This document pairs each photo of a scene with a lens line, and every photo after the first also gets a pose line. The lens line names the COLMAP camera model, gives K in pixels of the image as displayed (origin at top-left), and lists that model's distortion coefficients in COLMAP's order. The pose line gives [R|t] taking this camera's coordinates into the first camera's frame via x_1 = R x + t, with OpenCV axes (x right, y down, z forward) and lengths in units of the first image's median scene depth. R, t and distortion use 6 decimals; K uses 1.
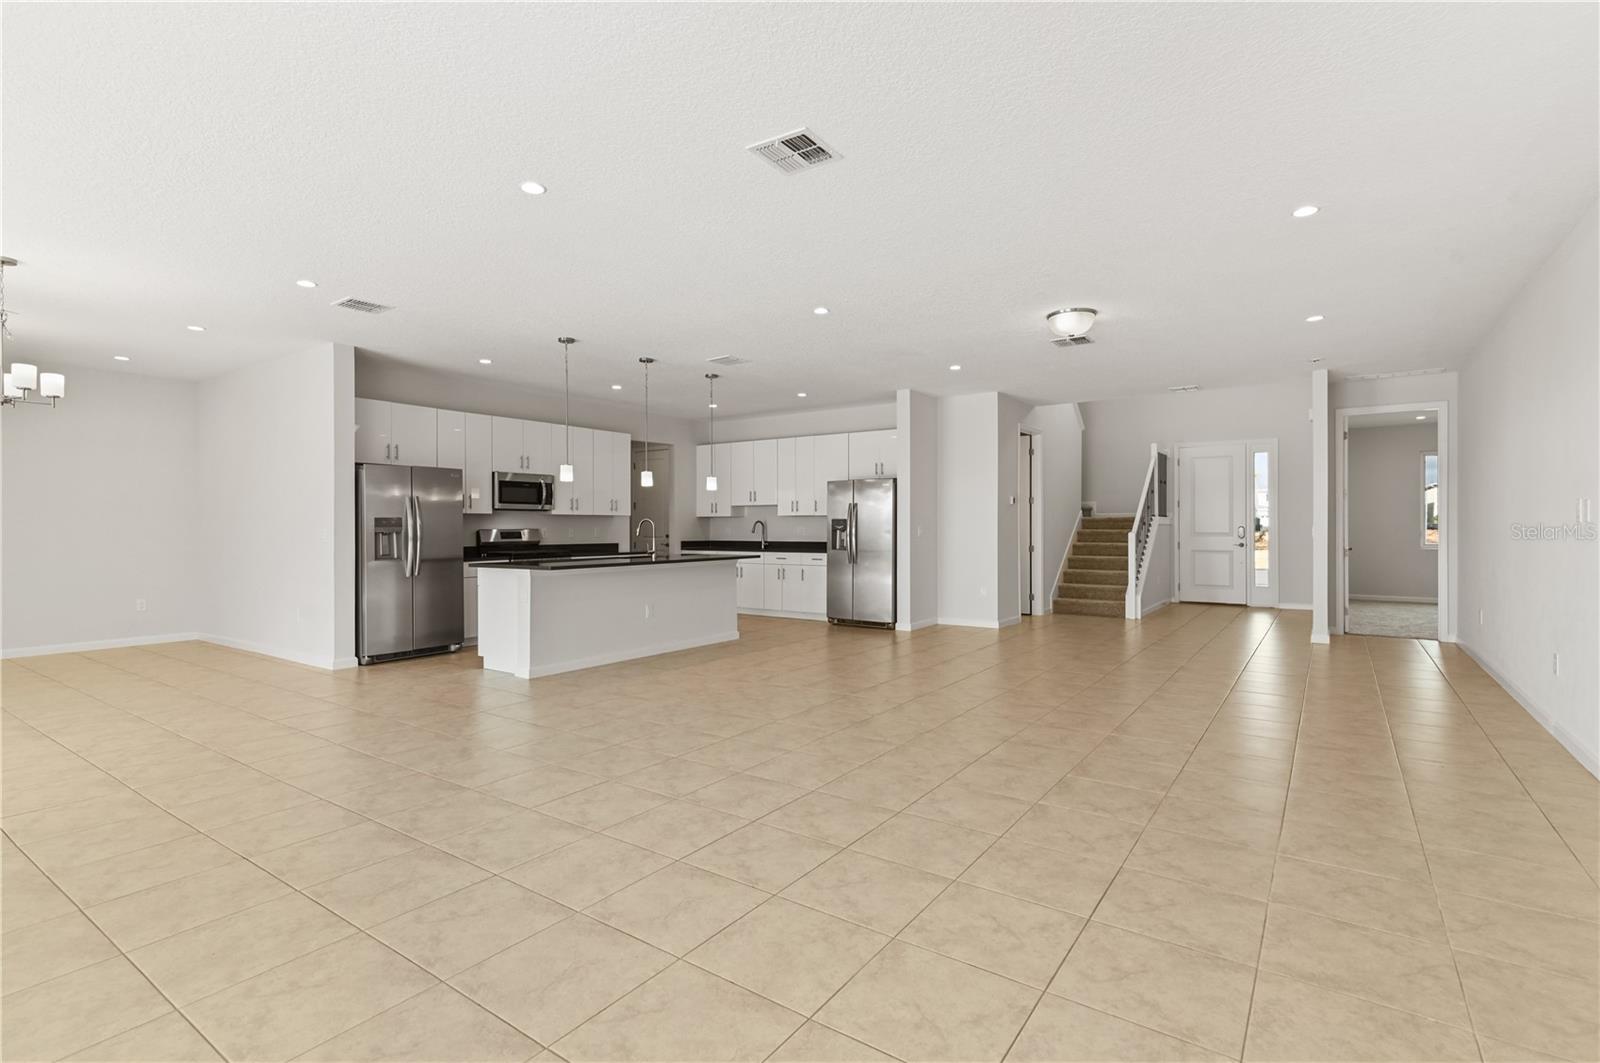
lens RADIAL K [[747.6, 0, 800.7], [0, 747.6, 520.0], [0, 0, 1]] dist [0.001402, 0.002305]
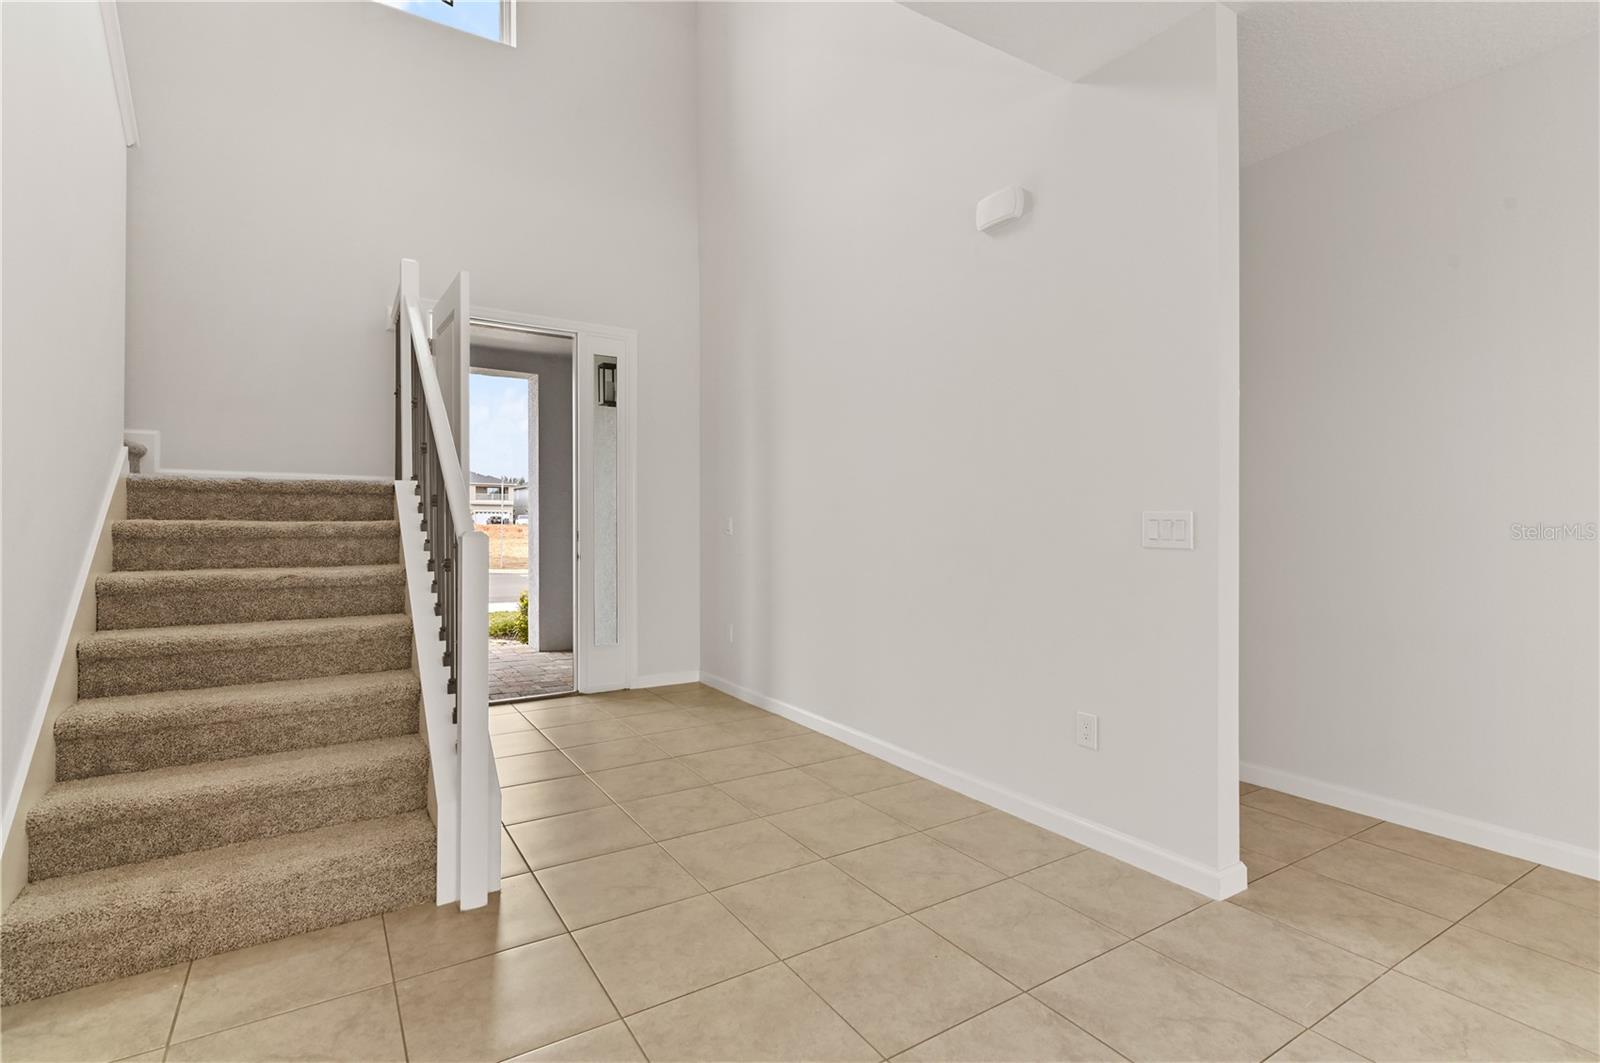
lens RADIAL K [[747.6, 0, 791.2], [0, 747.6, 530.4], [0, 0, 1]] dist [0.001402, 0.002305]
pose [[0.378750, 0.008078, 0.925464, 0.292892], [-0.017038, 0.999853, -0.001755, 0.016998], [-0.925342, -0.015104, 0.378832, 0.904124]]
